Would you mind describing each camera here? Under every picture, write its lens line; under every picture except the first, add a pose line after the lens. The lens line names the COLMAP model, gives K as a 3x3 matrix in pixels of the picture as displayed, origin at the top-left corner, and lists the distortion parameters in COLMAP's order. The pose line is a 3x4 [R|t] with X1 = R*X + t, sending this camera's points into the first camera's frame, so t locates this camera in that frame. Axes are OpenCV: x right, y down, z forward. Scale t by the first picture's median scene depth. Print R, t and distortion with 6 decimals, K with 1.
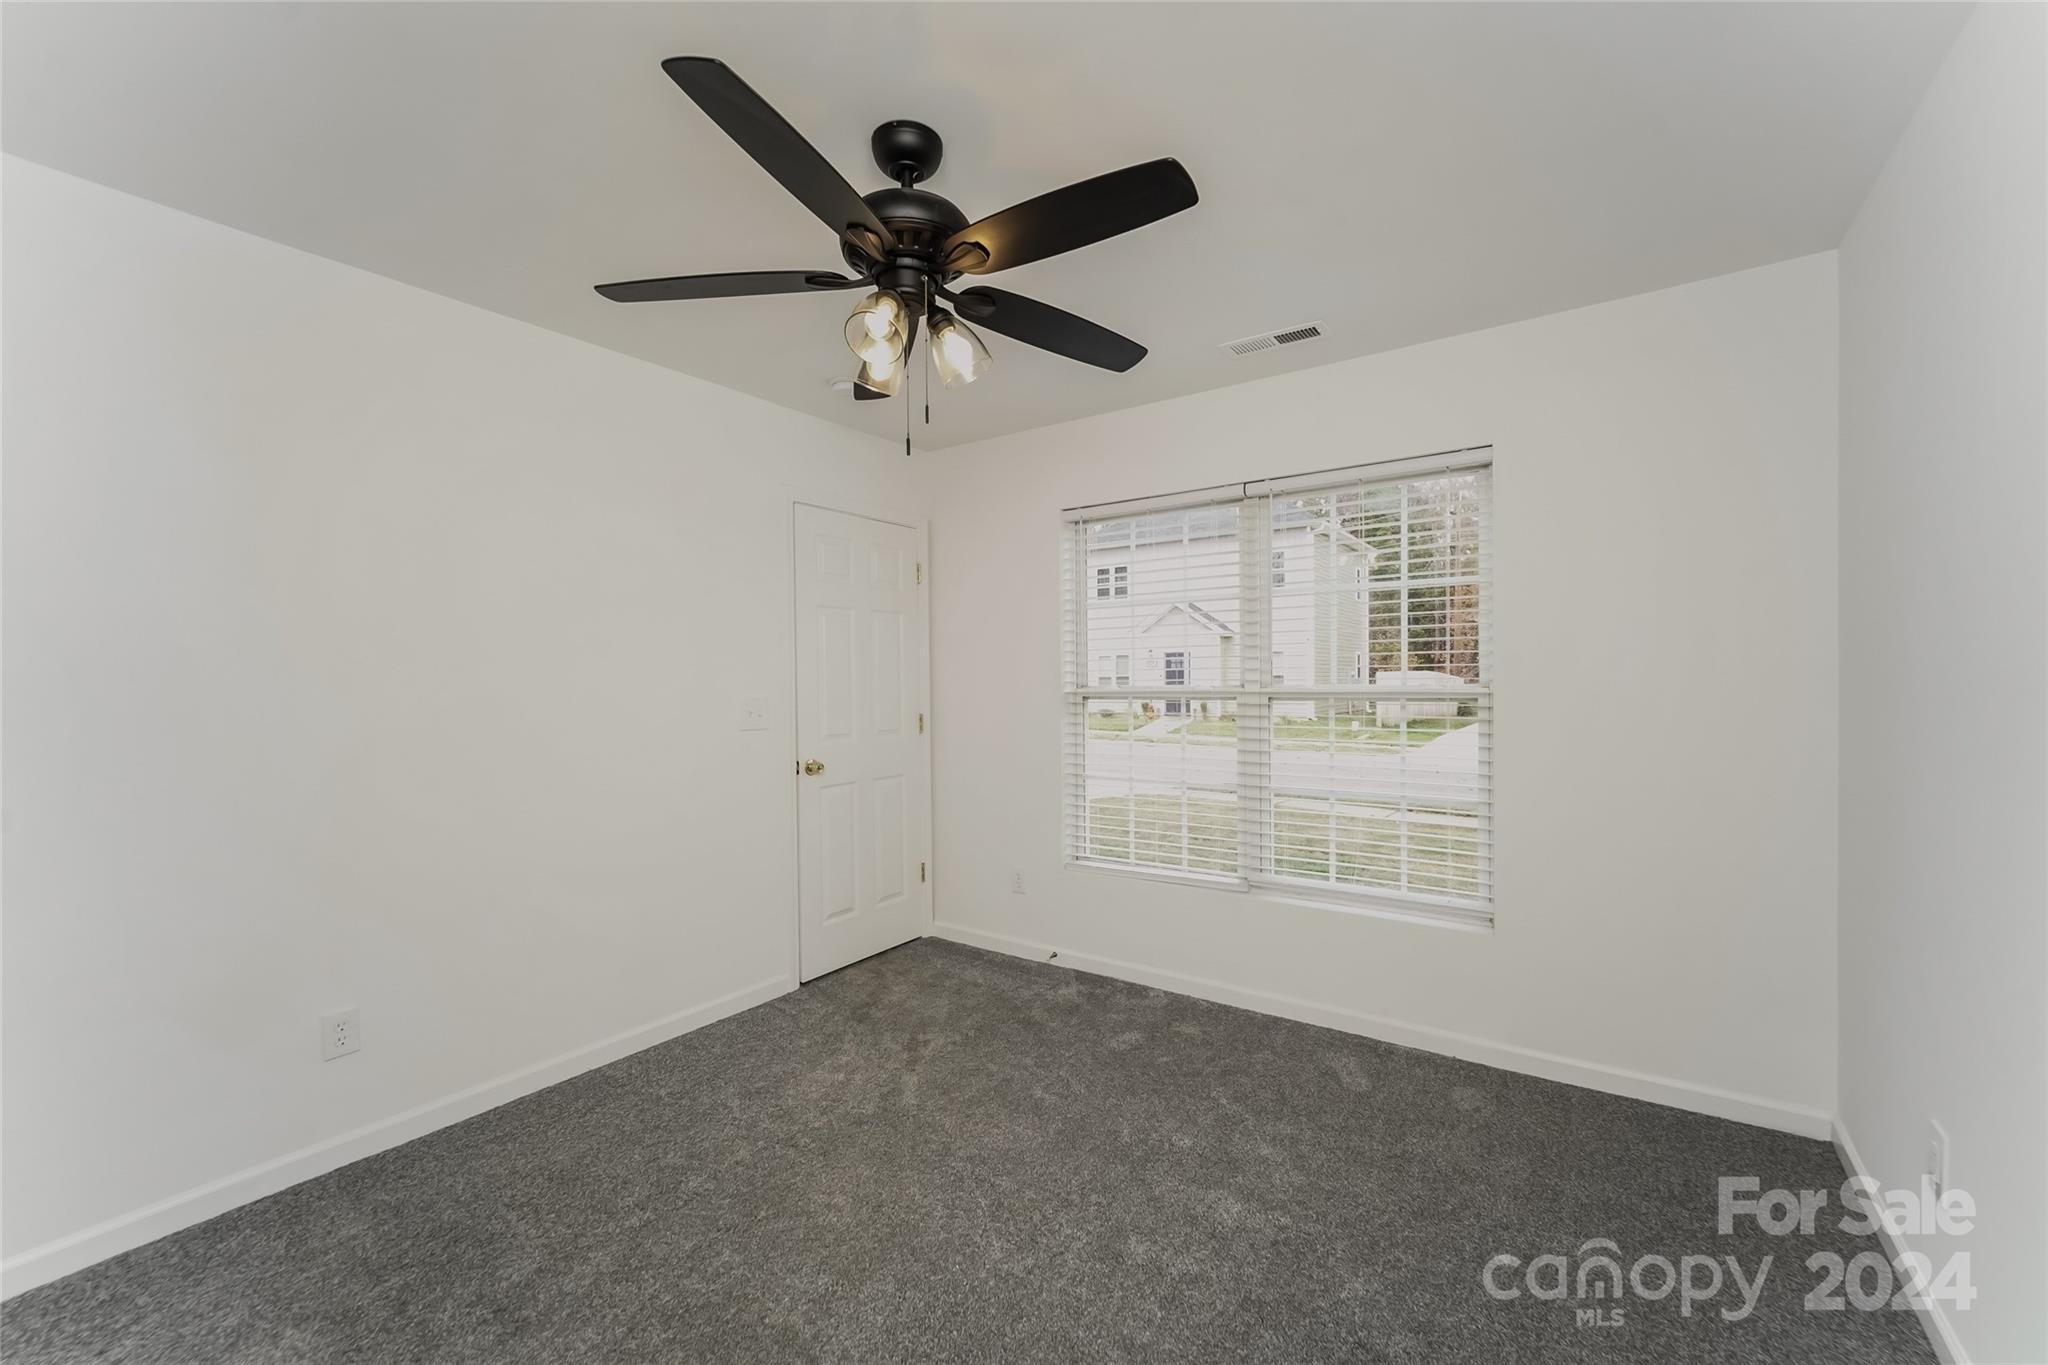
lens RADIAL K [[825.5, 0, 1017.4], [0, 825.5, 691.7], [0, 0, 1]] dist [-0.003774, -0.002482]
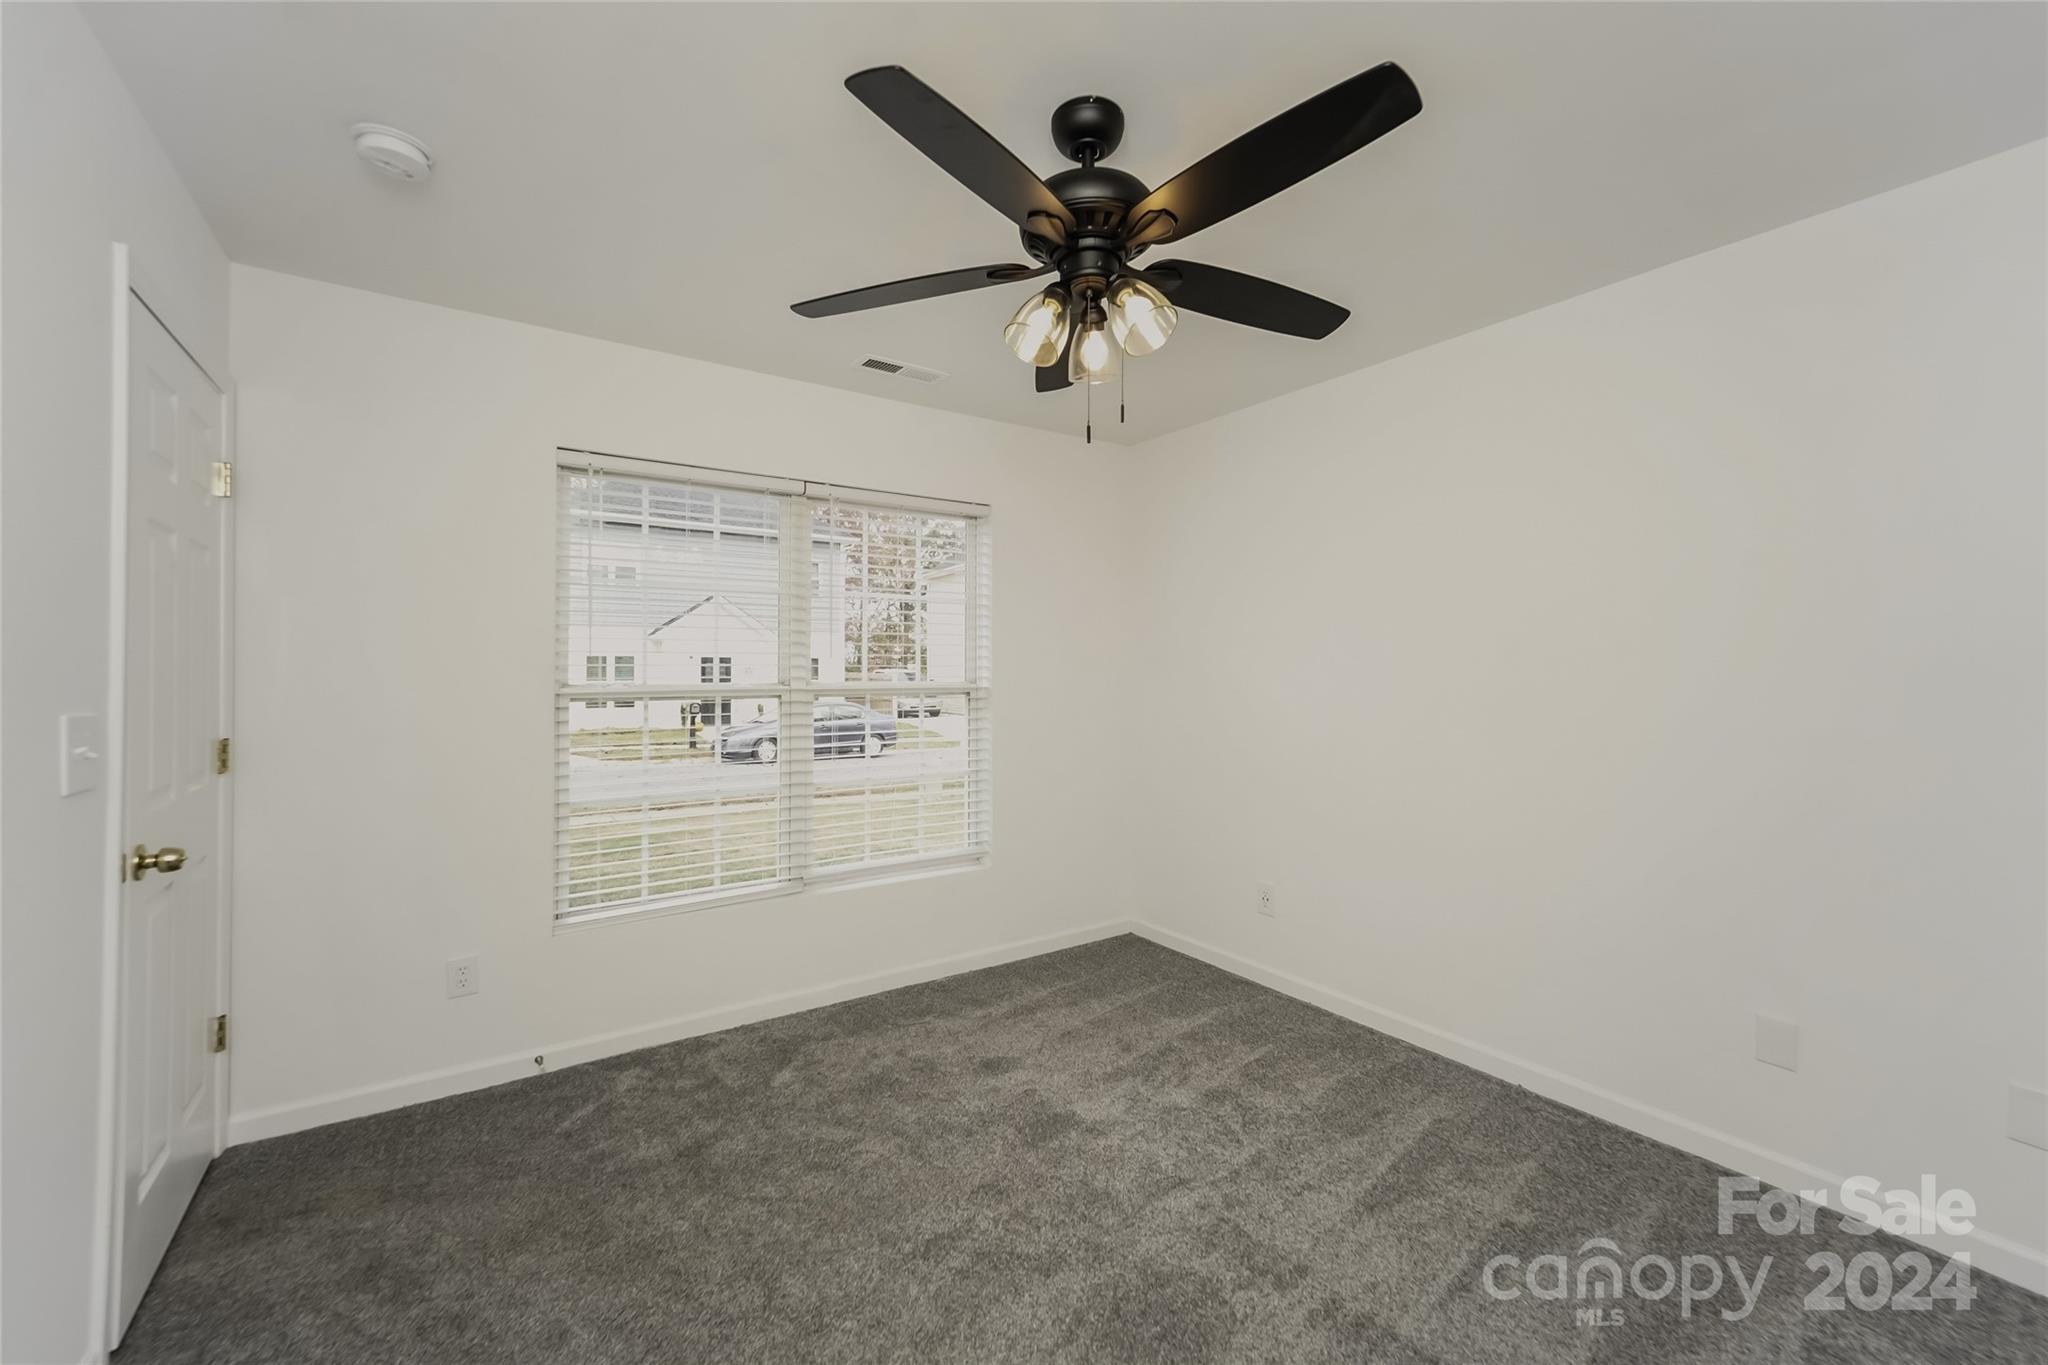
lens RADIAL K [[825.5, 0, 1032.9], [0, 825.5, 667.4], [0, 0, 1]] dist [-0.003774, -0.002482]
pose [[0.333073, 0.016762, 0.942752, -0.528632], [0.012477, 0.999676, -0.022182, -0.000806], [-0.942819, 0.019151, 0.332756, 0.376720]]
